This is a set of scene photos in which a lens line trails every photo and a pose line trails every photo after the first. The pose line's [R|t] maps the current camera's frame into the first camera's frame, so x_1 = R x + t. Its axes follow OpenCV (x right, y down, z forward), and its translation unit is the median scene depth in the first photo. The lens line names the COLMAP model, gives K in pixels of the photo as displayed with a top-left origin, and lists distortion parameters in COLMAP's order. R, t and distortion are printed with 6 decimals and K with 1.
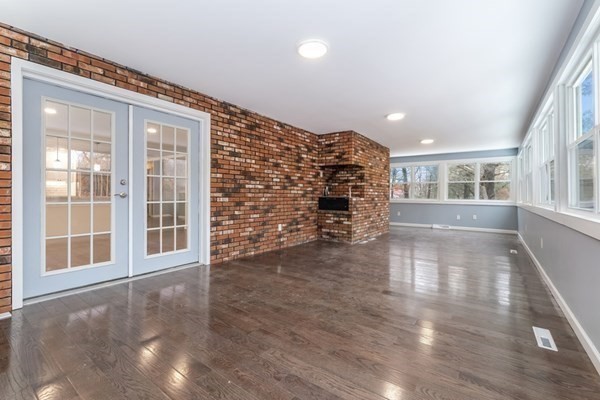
lens RADIAL K [[266.3, 0, 300.0], [0, 266.3, 200.0], [0, 0, 1]] dist [-0.000204, -0.000001]
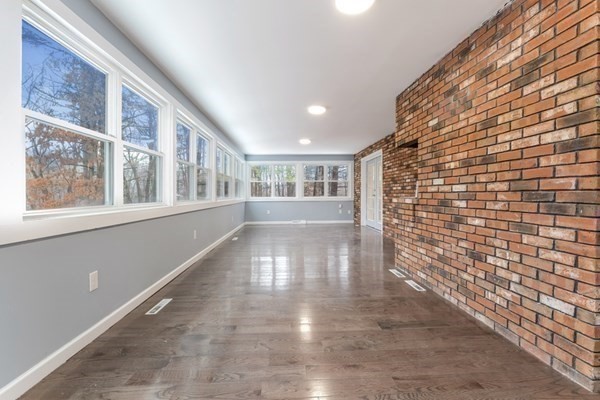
lens RADIAL K [[266.3, 0, 300.0], [0, 266.3, 200.0], [0, 0, 1]] dist [-0.000204, -0.000001]
pose [[-0.772179, 0.014491, -0.635239, 0.989511], [-0.001781, 0.999687, 0.024970, -0.025013], [0.635402, 0.020412, -0.771912, 1.667289]]
